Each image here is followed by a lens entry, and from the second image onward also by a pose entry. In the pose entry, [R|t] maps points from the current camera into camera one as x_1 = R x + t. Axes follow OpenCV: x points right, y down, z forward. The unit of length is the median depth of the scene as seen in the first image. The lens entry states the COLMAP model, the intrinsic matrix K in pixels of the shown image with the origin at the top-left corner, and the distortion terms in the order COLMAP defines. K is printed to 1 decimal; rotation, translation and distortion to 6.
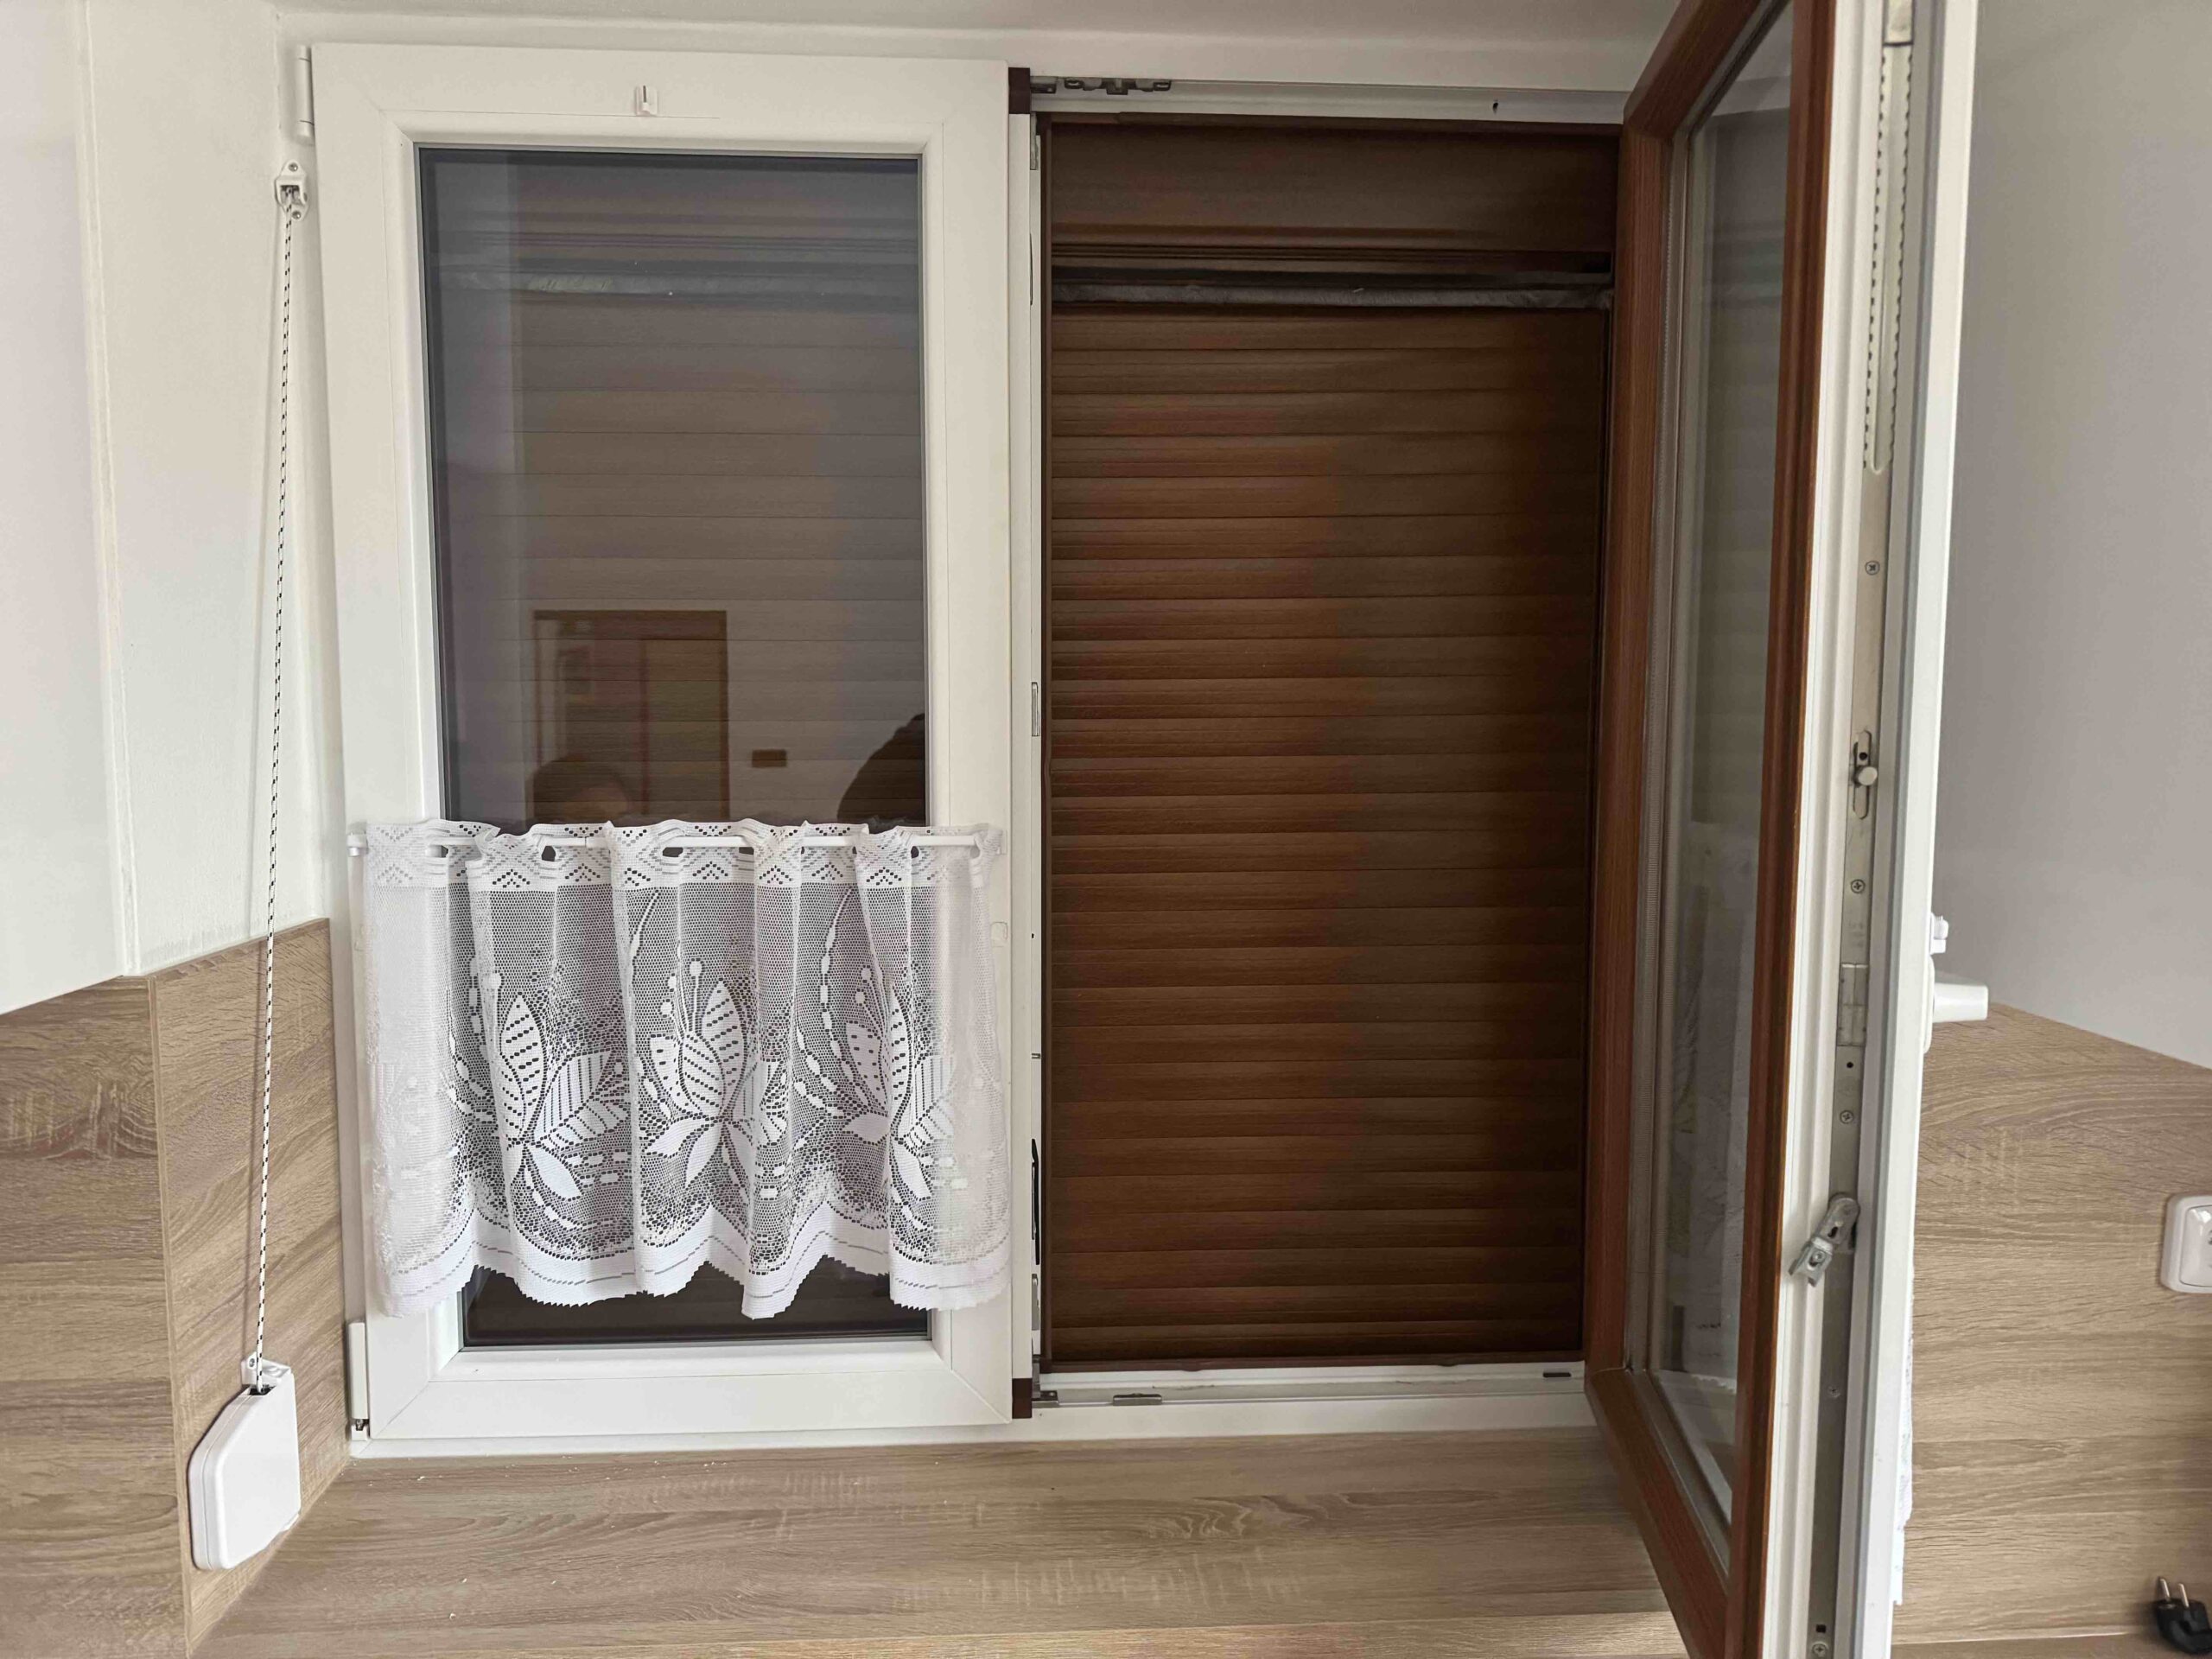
lens RADIAL K [[1593.3, 0, 1118.0], [0, 1593.3, 822.1], [0, 0, 1]] dist [0.015817, -0.033905]
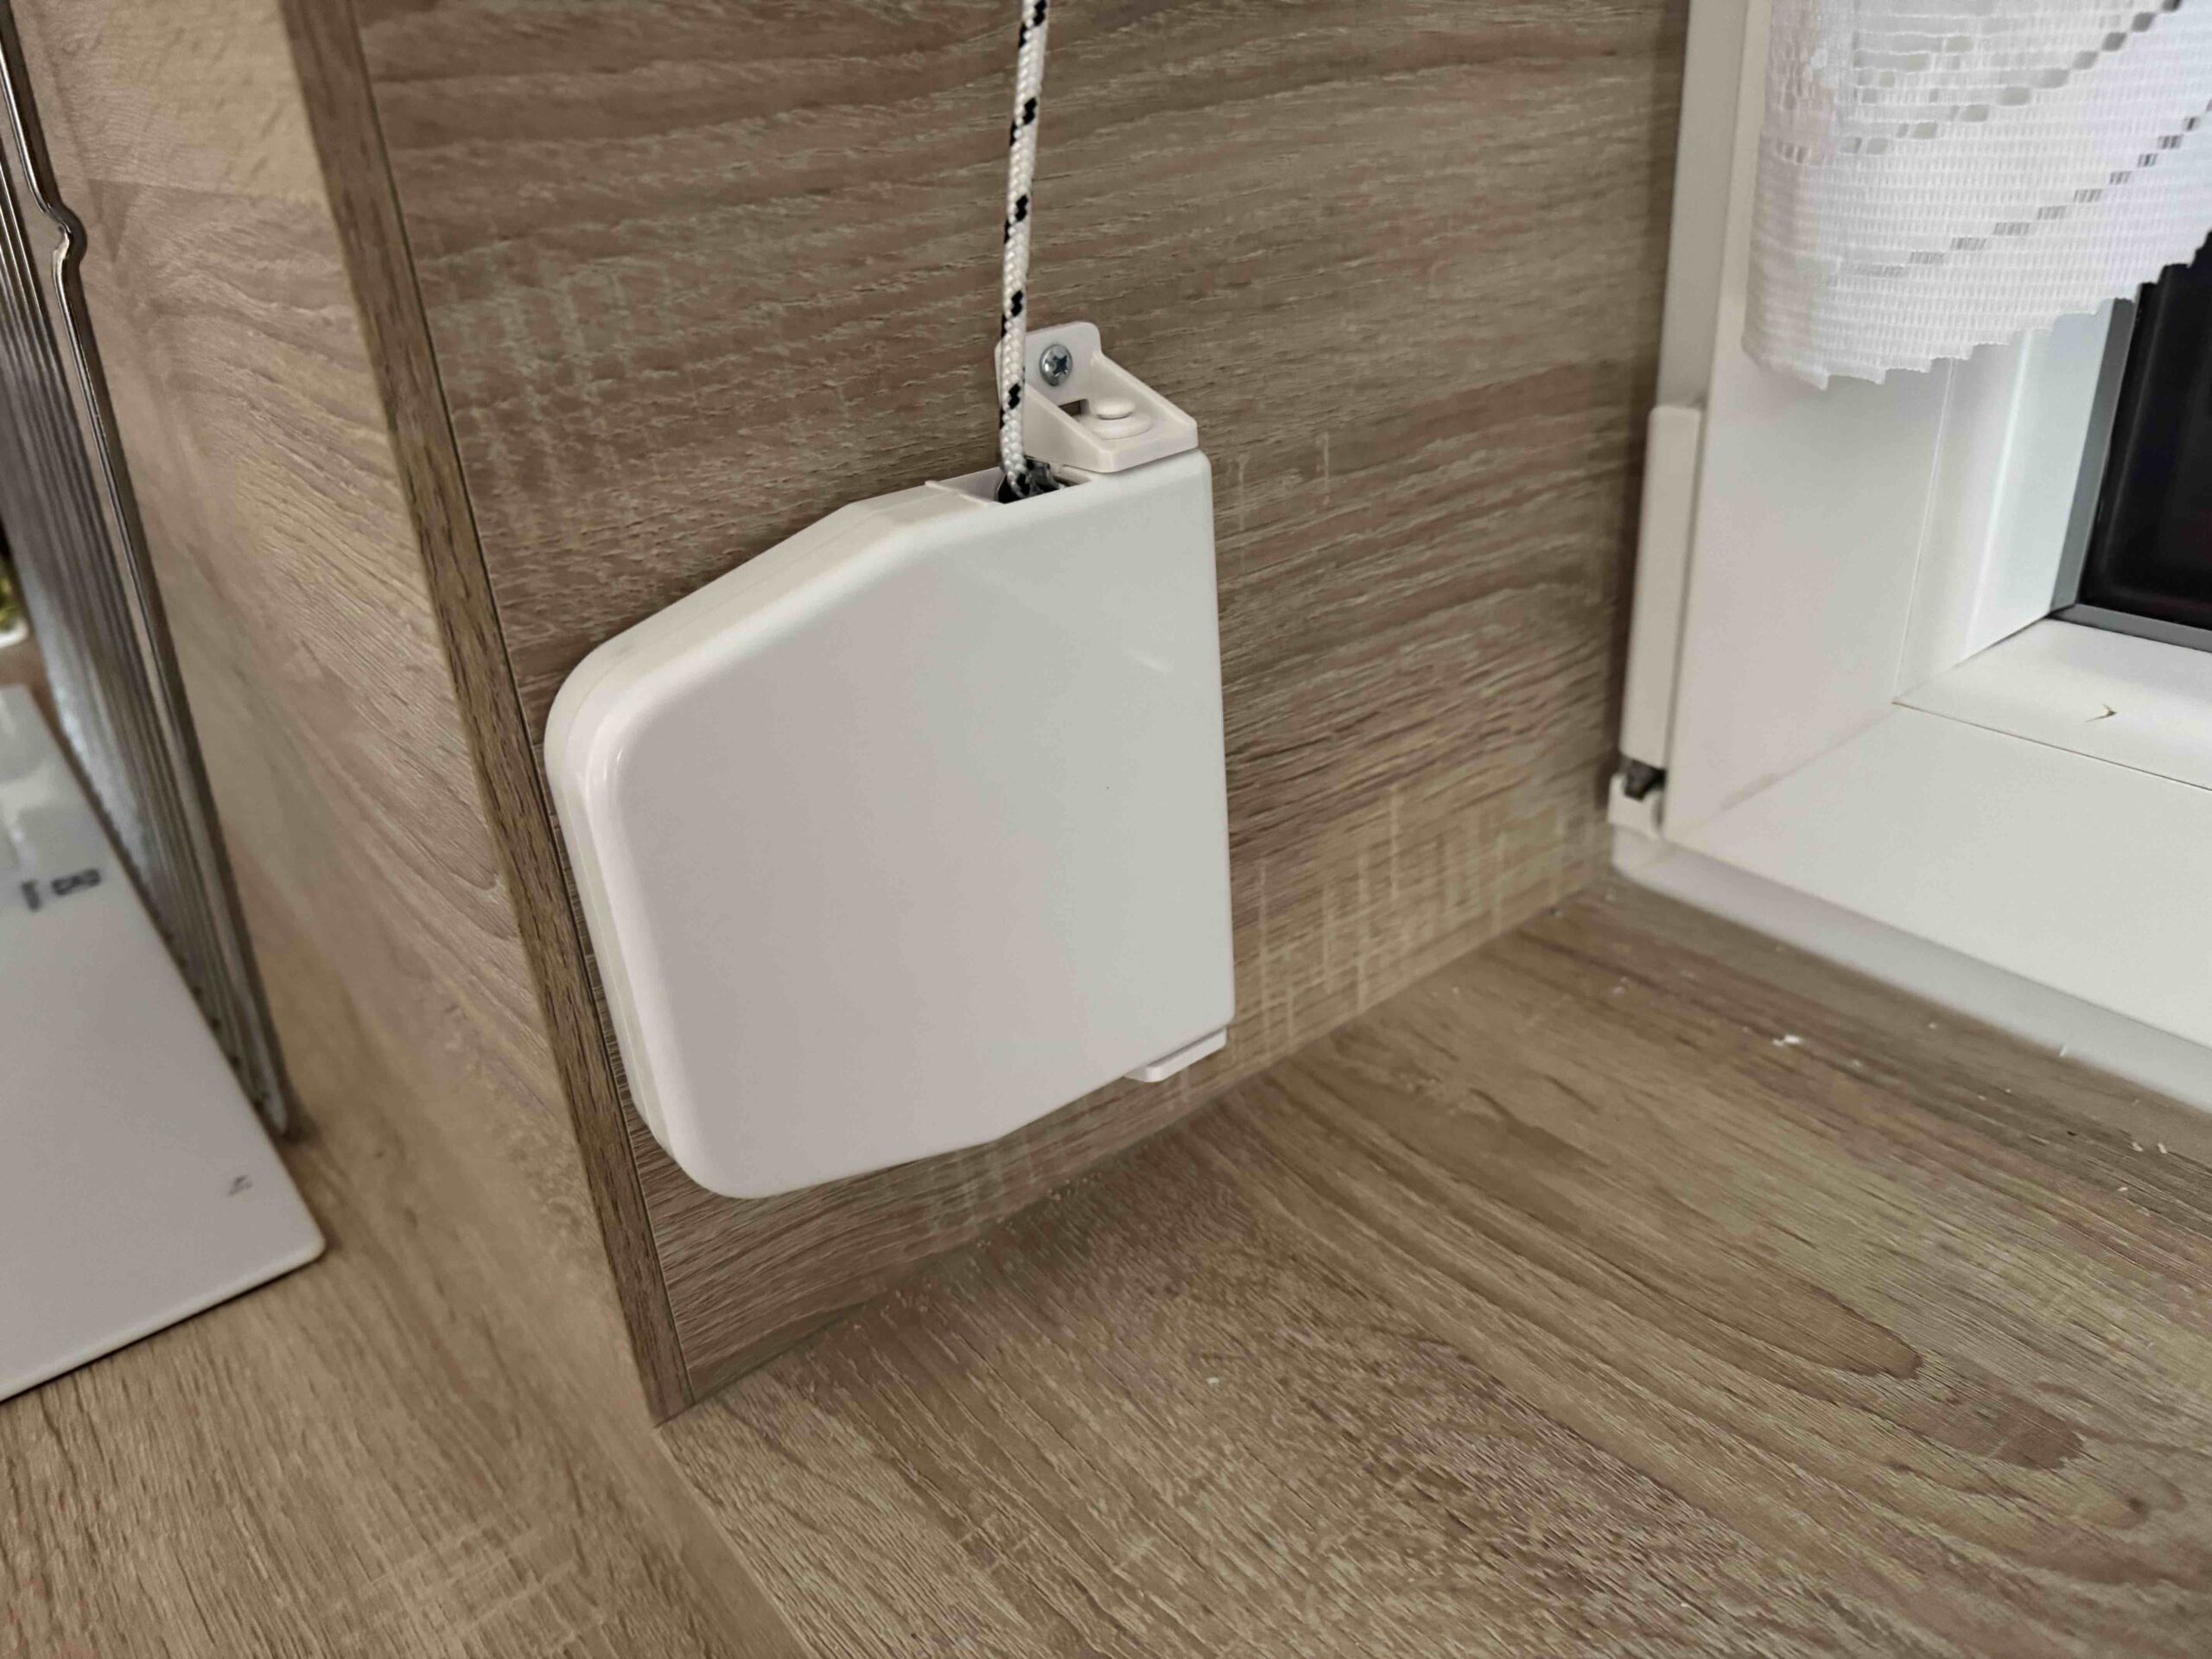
lens RADIAL K [[1593.3, 0, 1118.0], [0, 1593.3, 822.1], [0, 0, 1]] dist [0.015817, -0.033905]
pose [[0.575553, 0.331552, -0.747537, -0.310848], [-0.018876, 0.919266, 0.393185, 0.272941], [0.817546, -0.212188, 0.535345, 0.766922]]
